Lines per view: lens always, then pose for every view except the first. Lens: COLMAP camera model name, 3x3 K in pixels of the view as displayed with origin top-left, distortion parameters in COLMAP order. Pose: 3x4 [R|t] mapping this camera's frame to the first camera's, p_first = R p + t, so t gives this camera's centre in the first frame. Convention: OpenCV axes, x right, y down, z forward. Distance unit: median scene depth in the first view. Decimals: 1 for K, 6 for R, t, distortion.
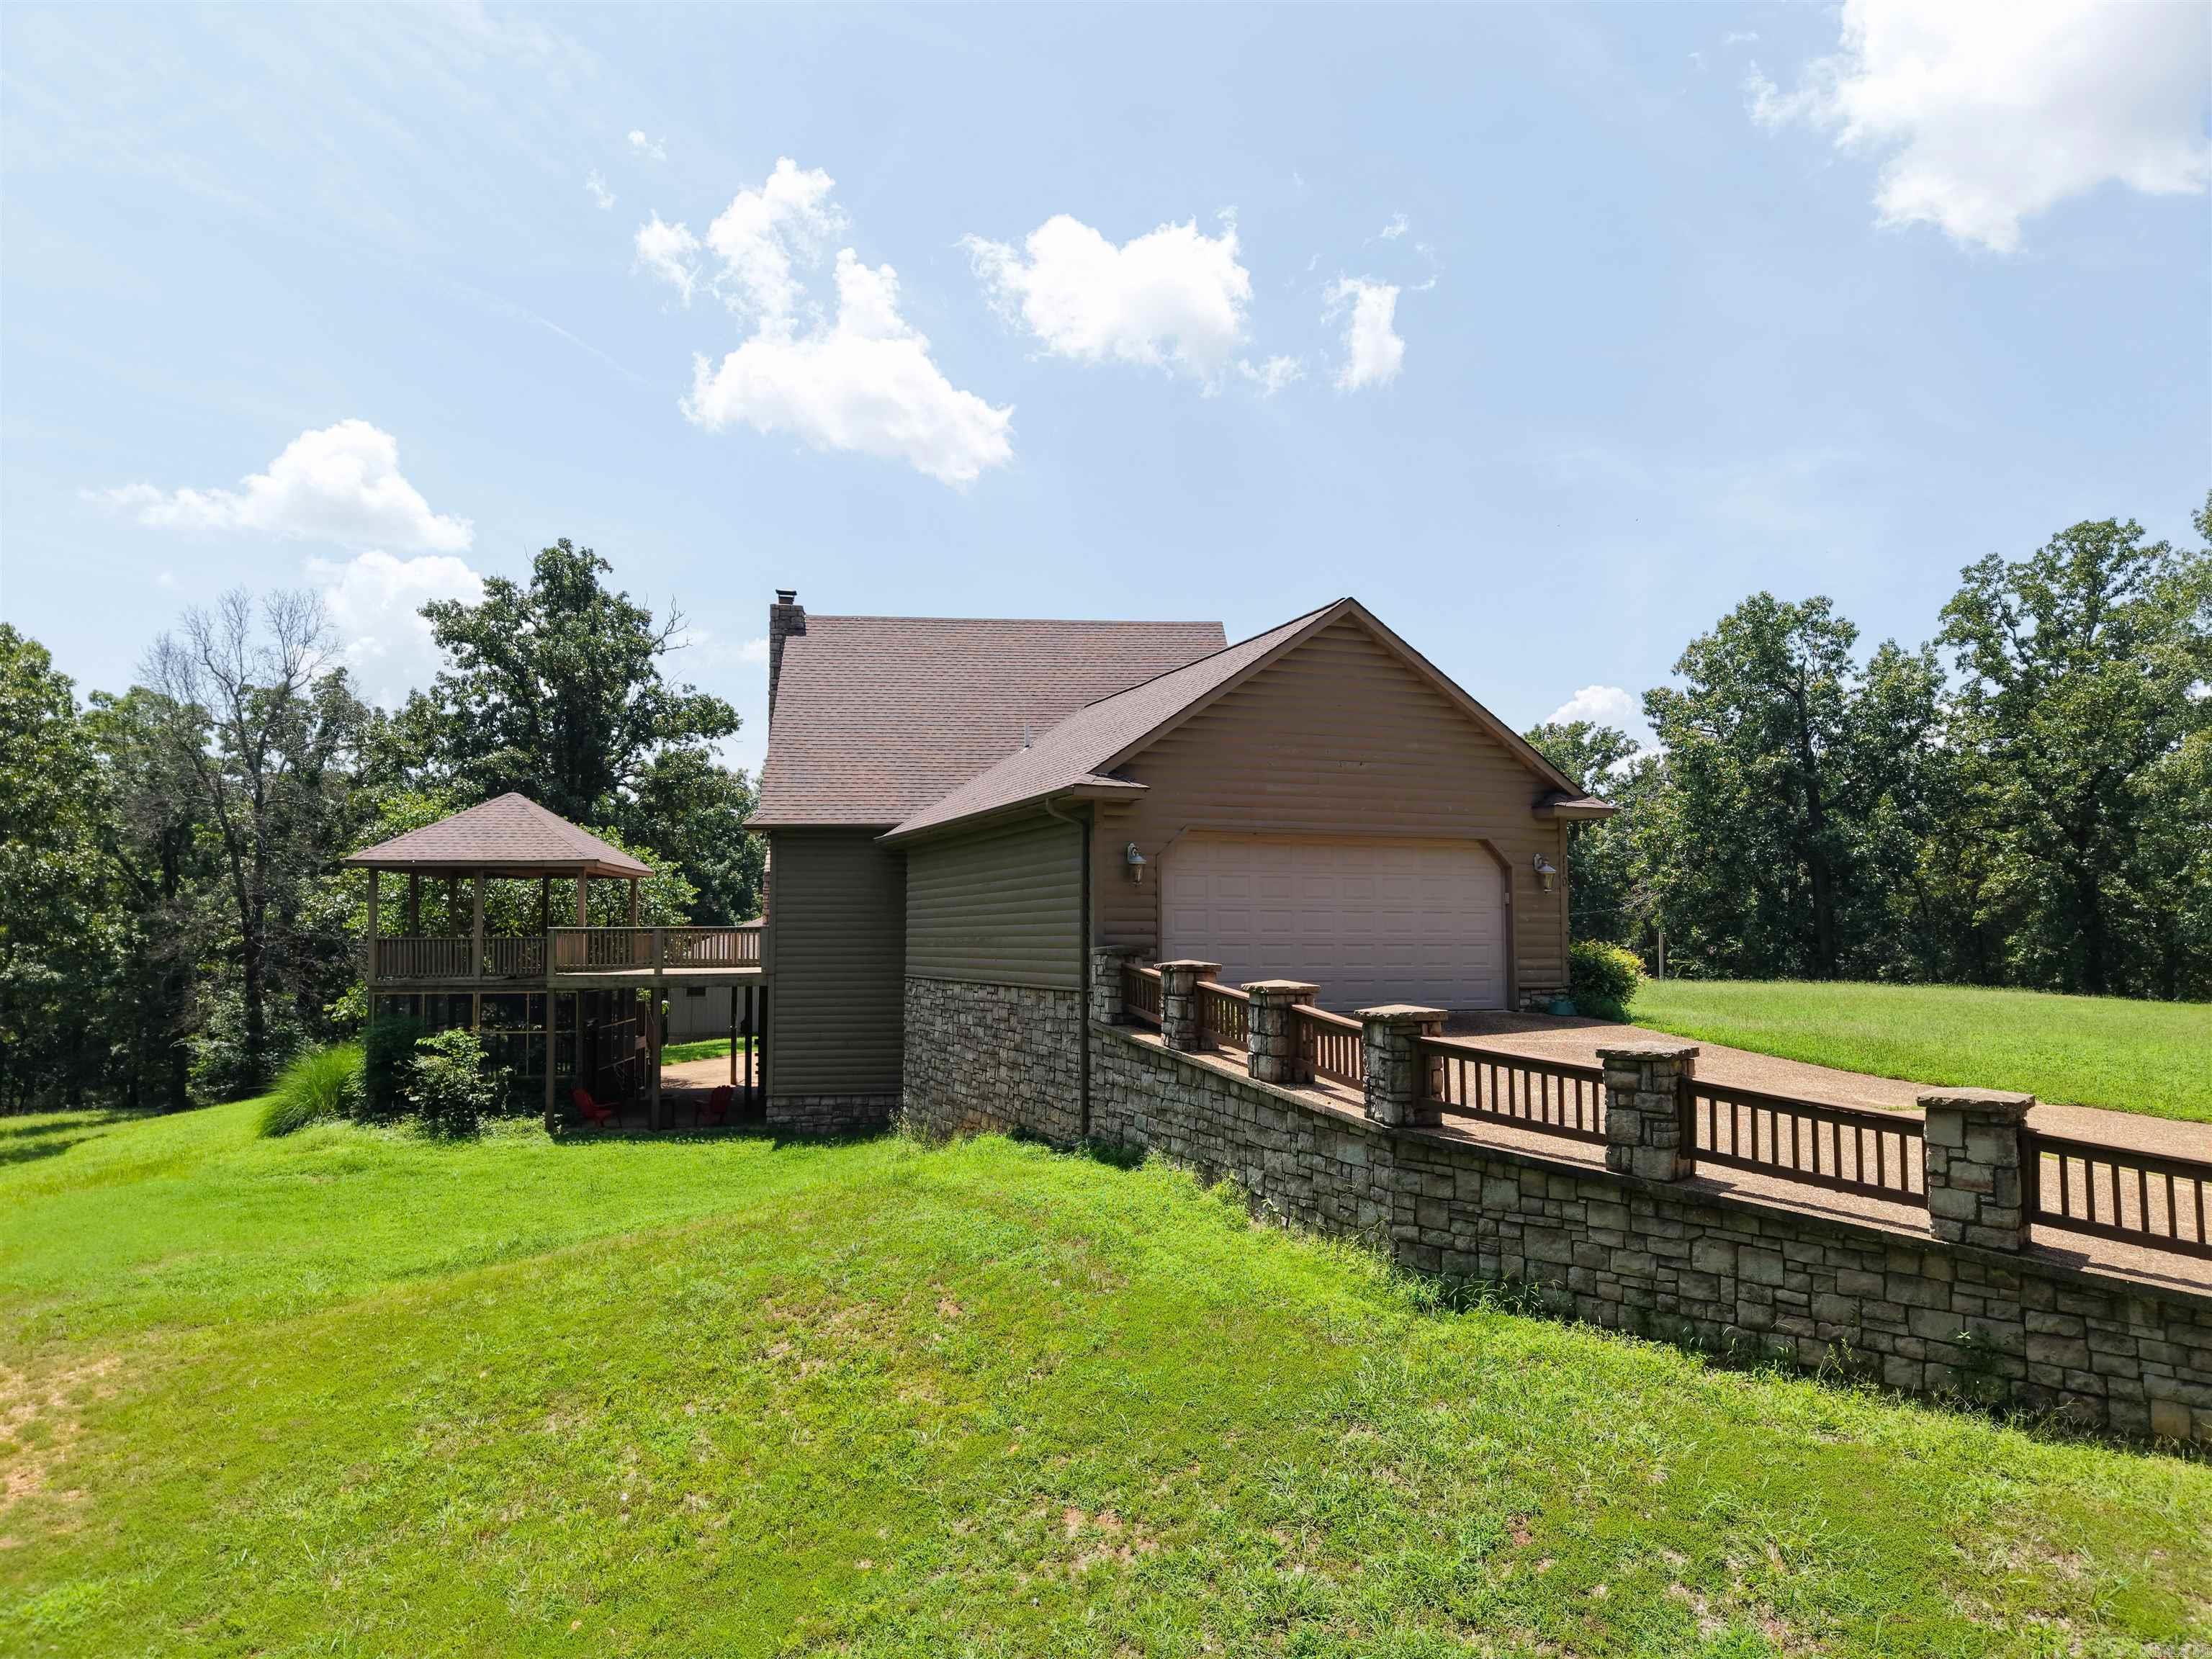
lens RADIAL K [[1487.9, 0, 1106.0], [0, 1487.9, 829.5], [0, 0, 1]] dist [0.012695, -0.007927]
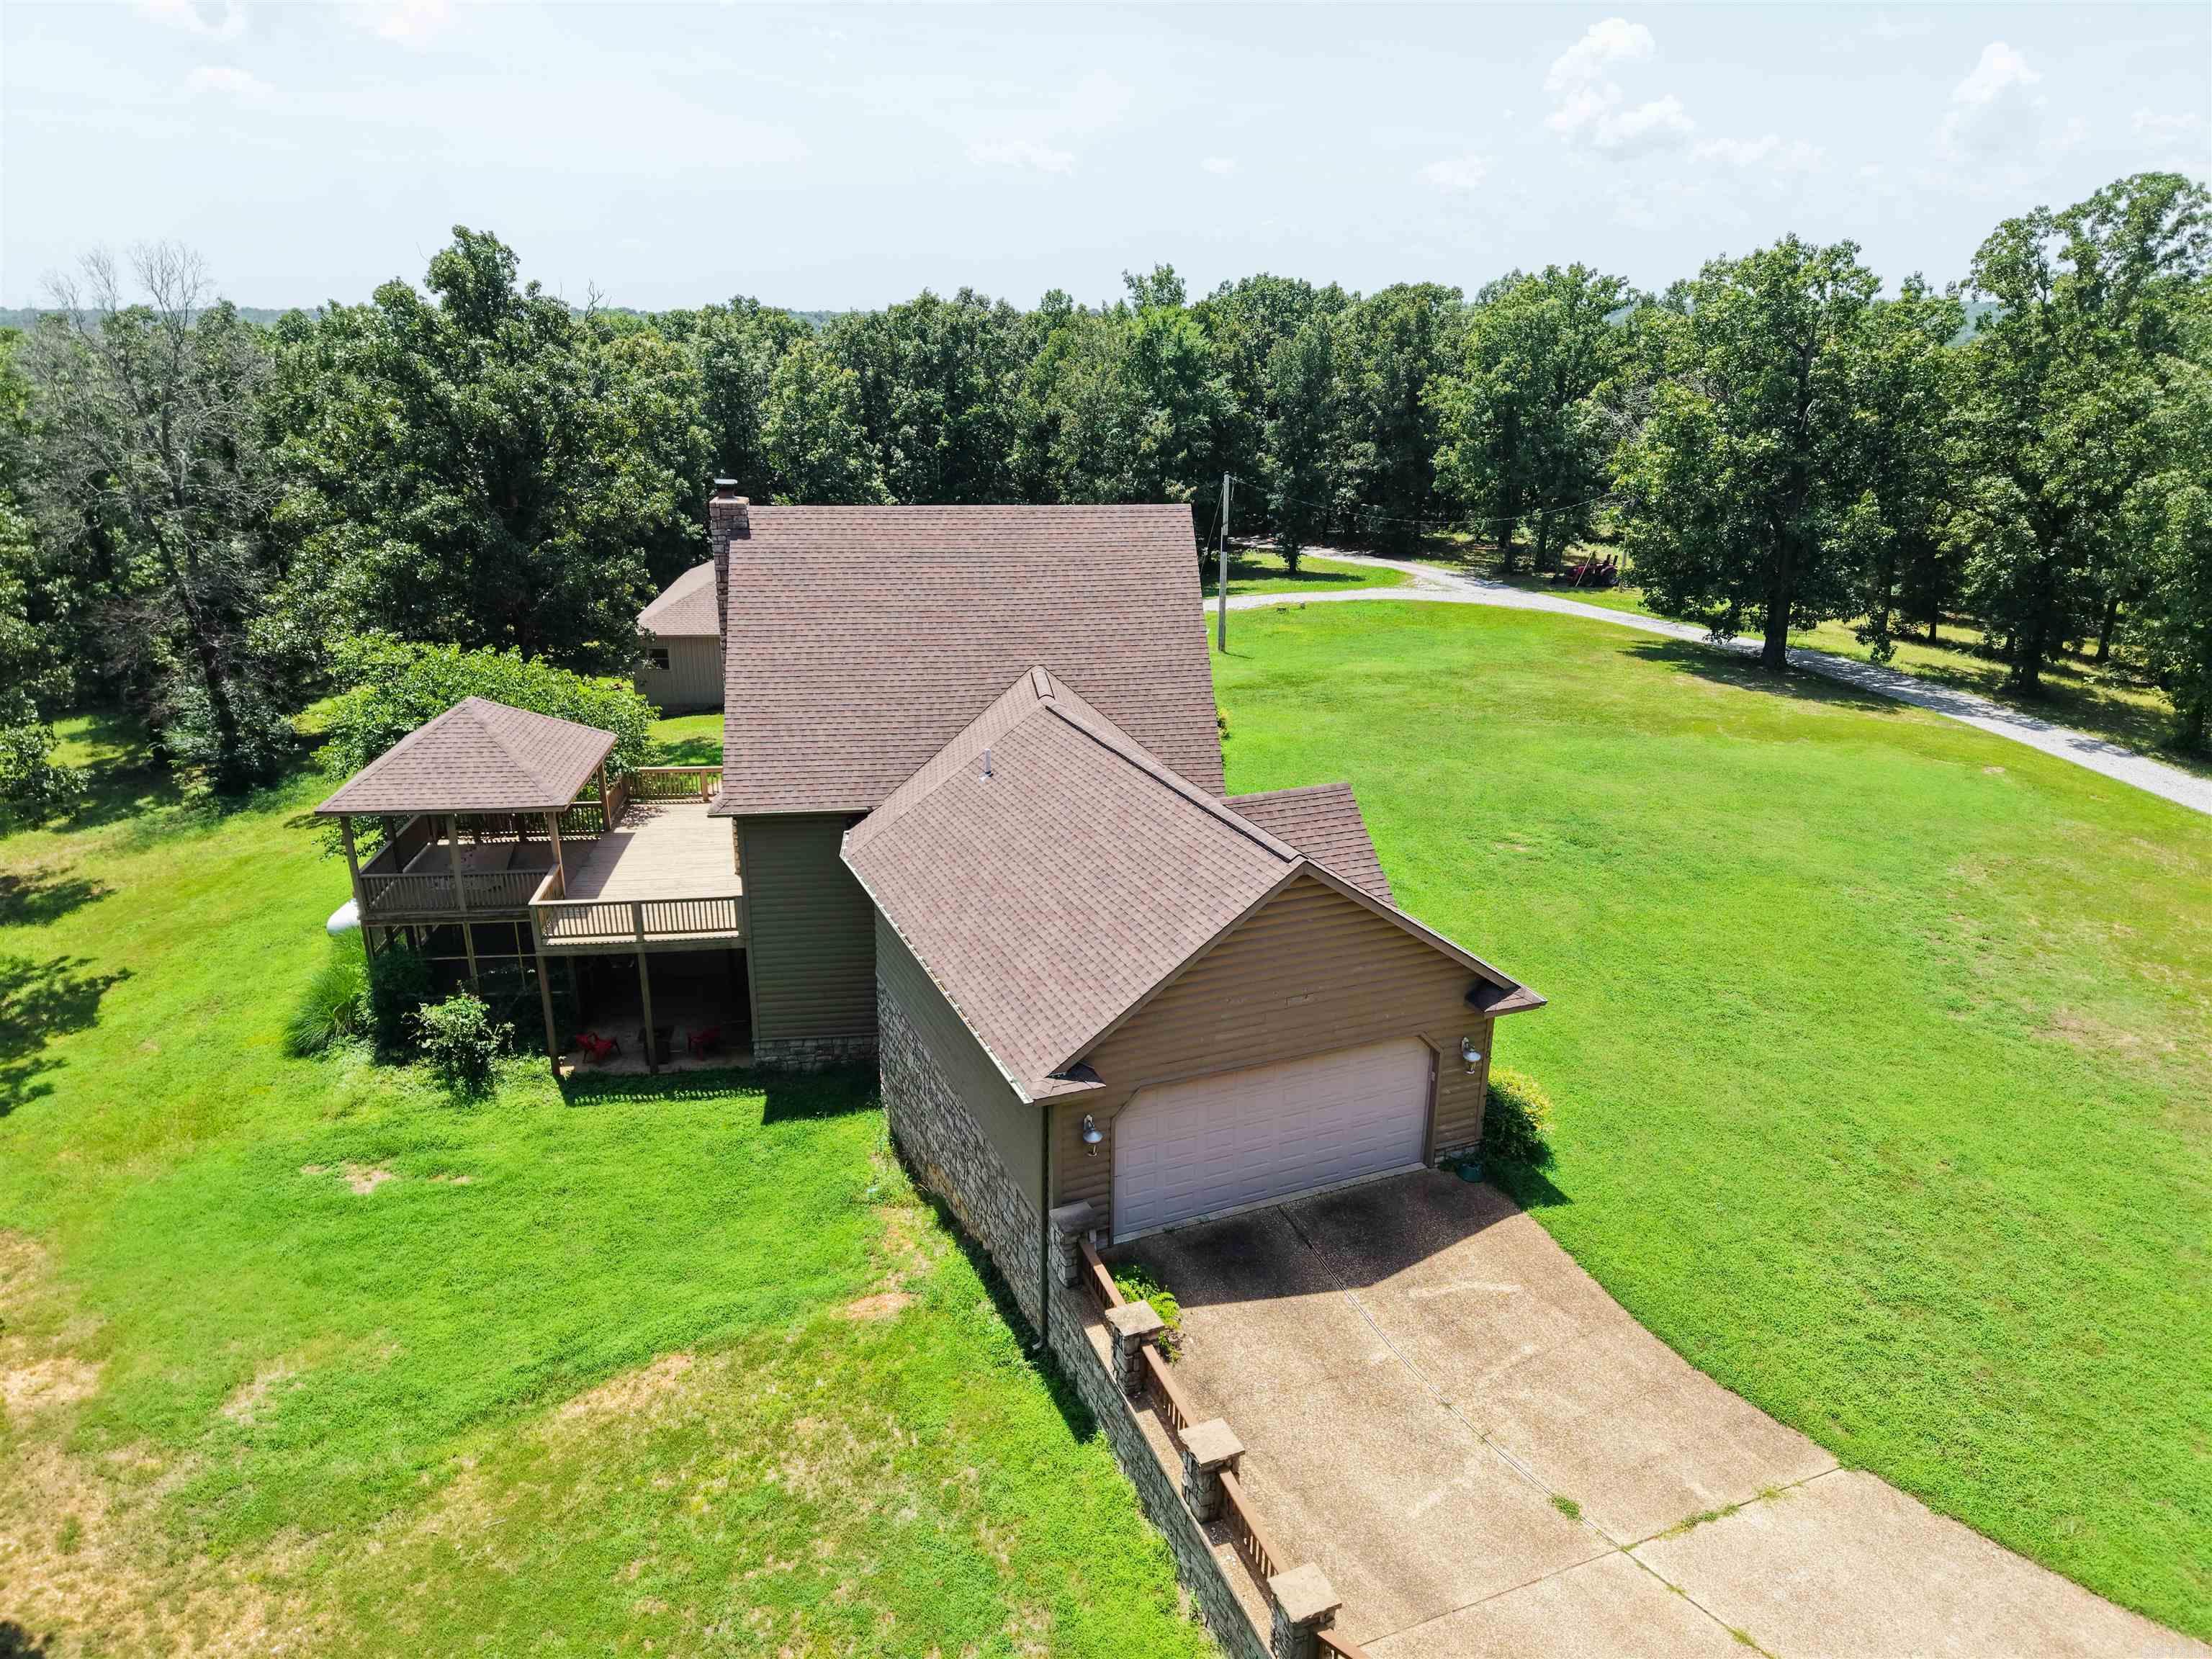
lens RADIAL K [[1487.9, 0, 1106.0], [0, 1487.9, 829.5], [0, 0, 1]] dist [0.012695, -0.007927]
pose [[0.999651, 0.005190, 0.025889, 0.000856], [-0.014967, 0.919129, 0.393672, -0.370258], [-0.021752, -0.393922, 0.918886, 0.051678]]
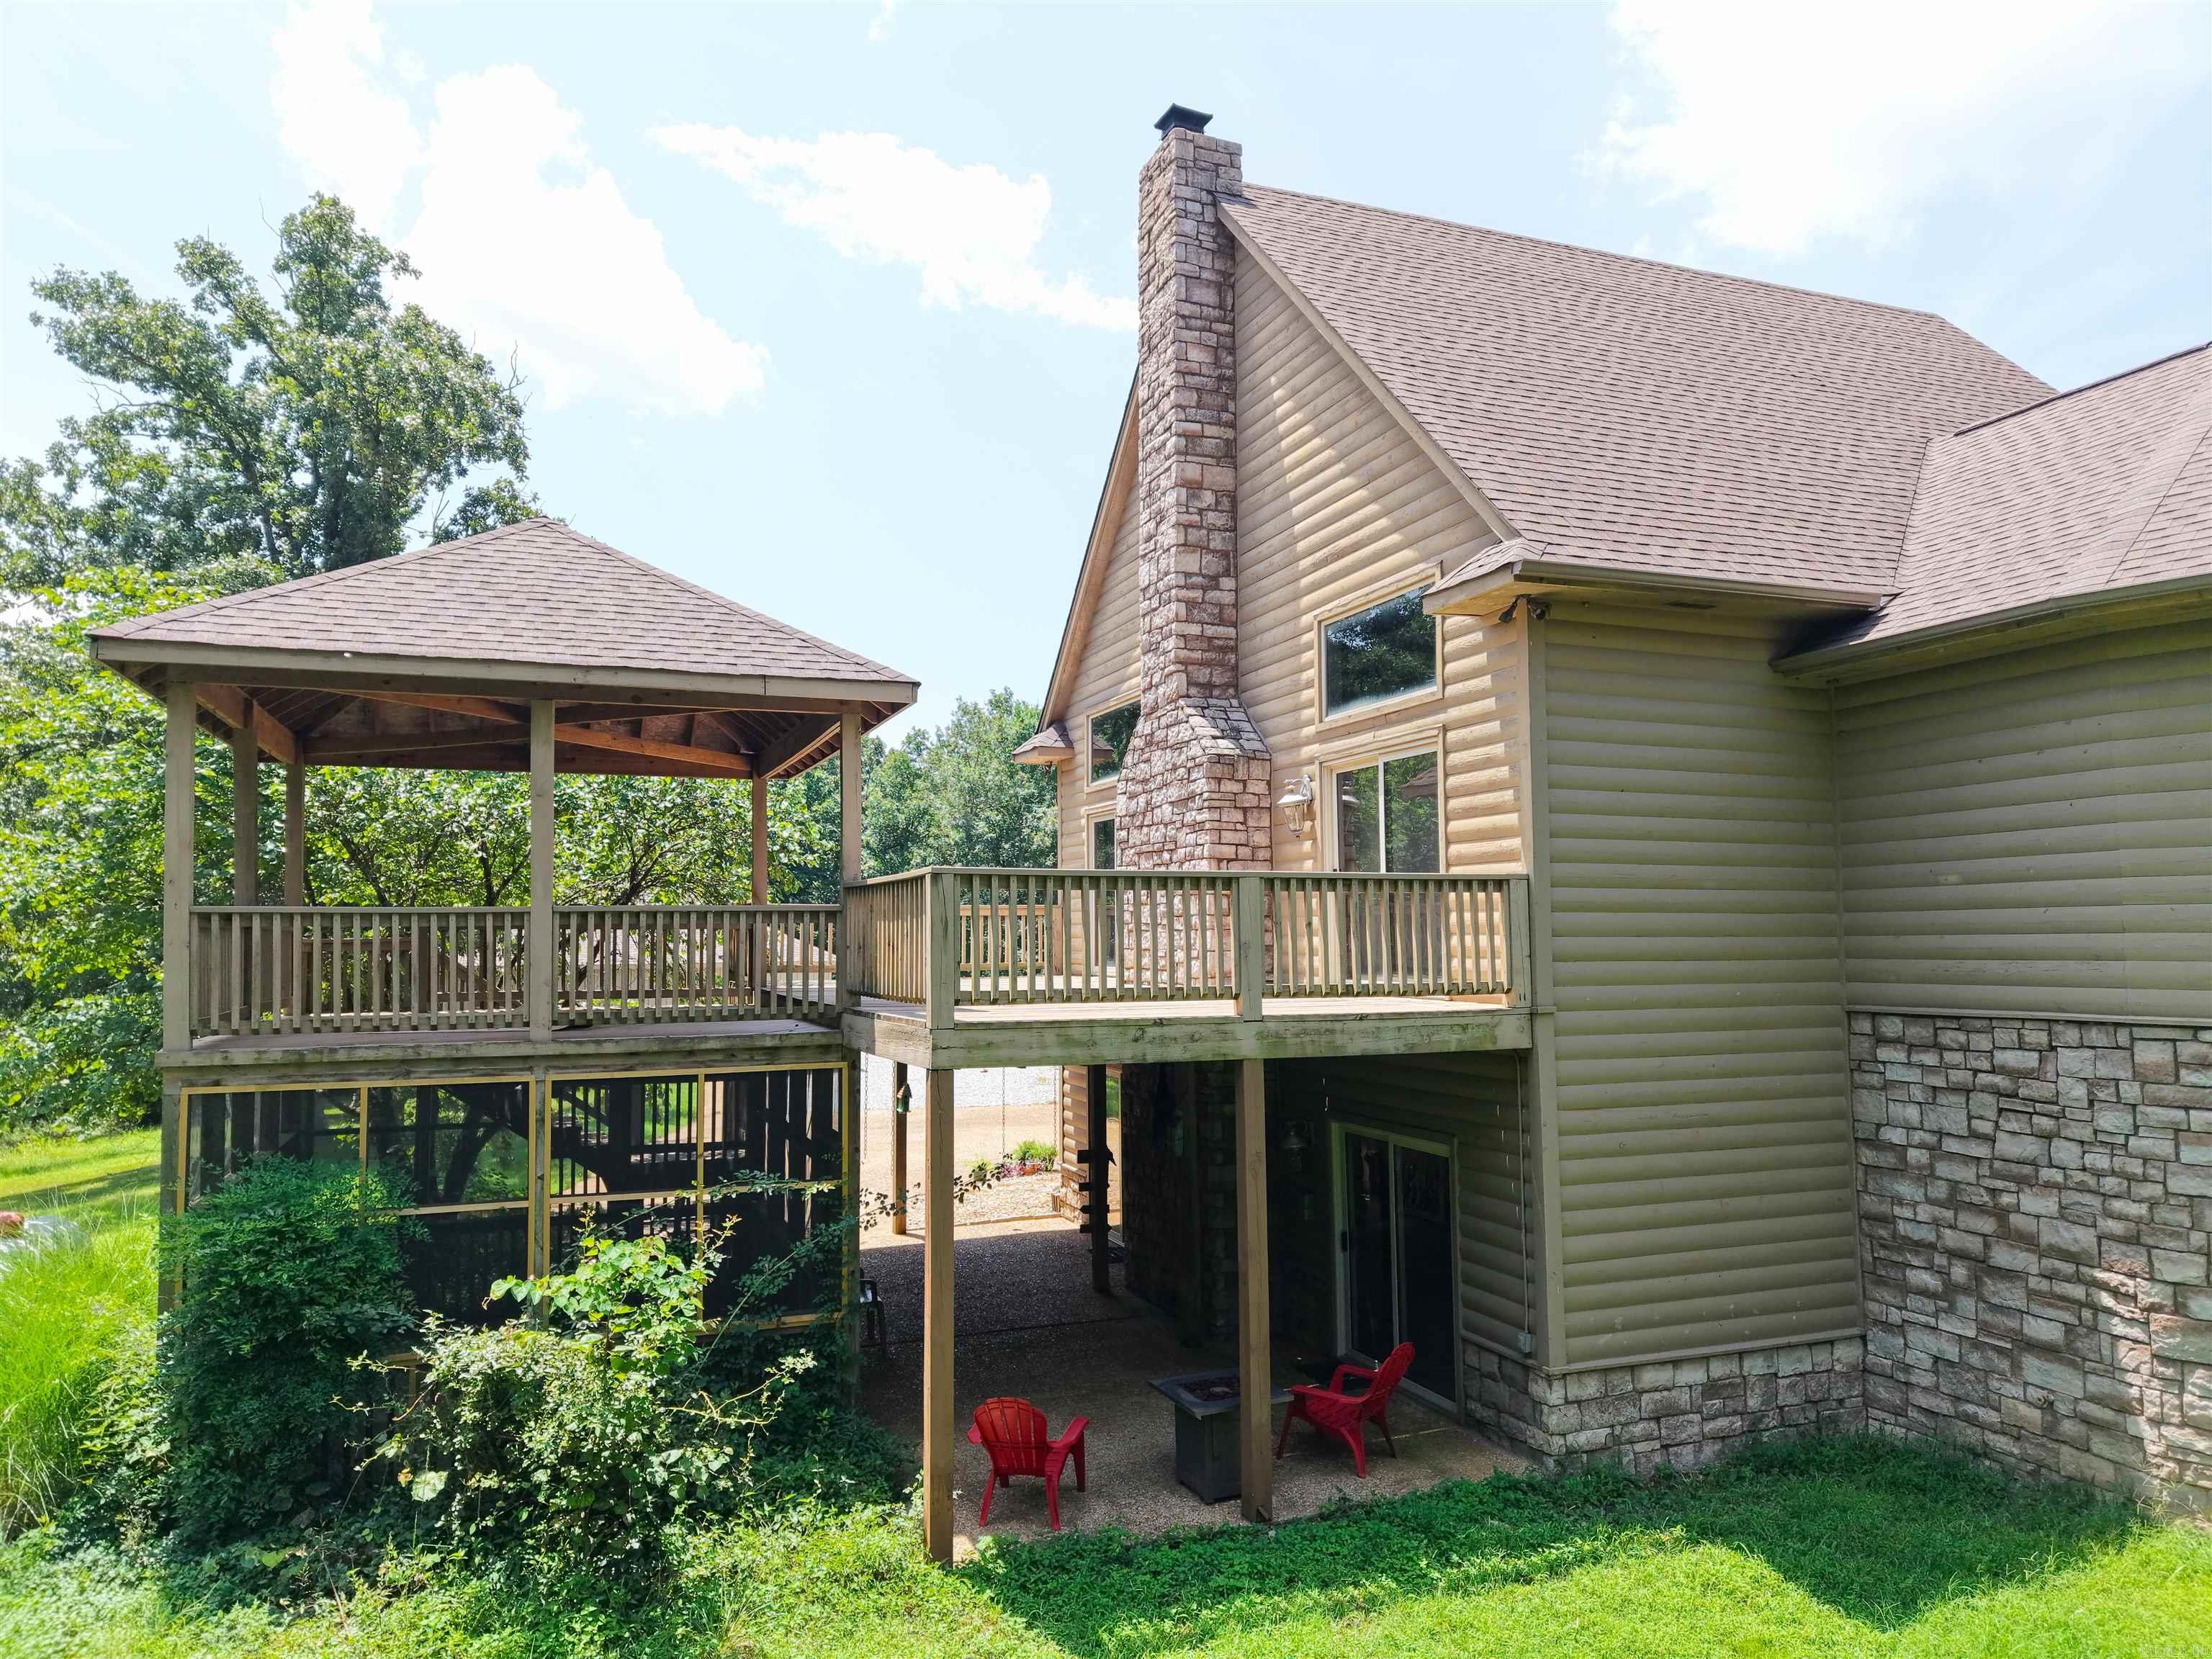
lens RADIAL K [[1487.9, 0, 1106.0], [0, 1487.9, 829.5], [0, 0, 1]] dist [0.012695, -0.007927]
pose [[0.960688, 0.022073, 0.276751, -0.395064], [-0.020723, 0.999755, -0.007805, 0.055709], [-0.276855, 0.001763, 0.960910, 0.656470]]
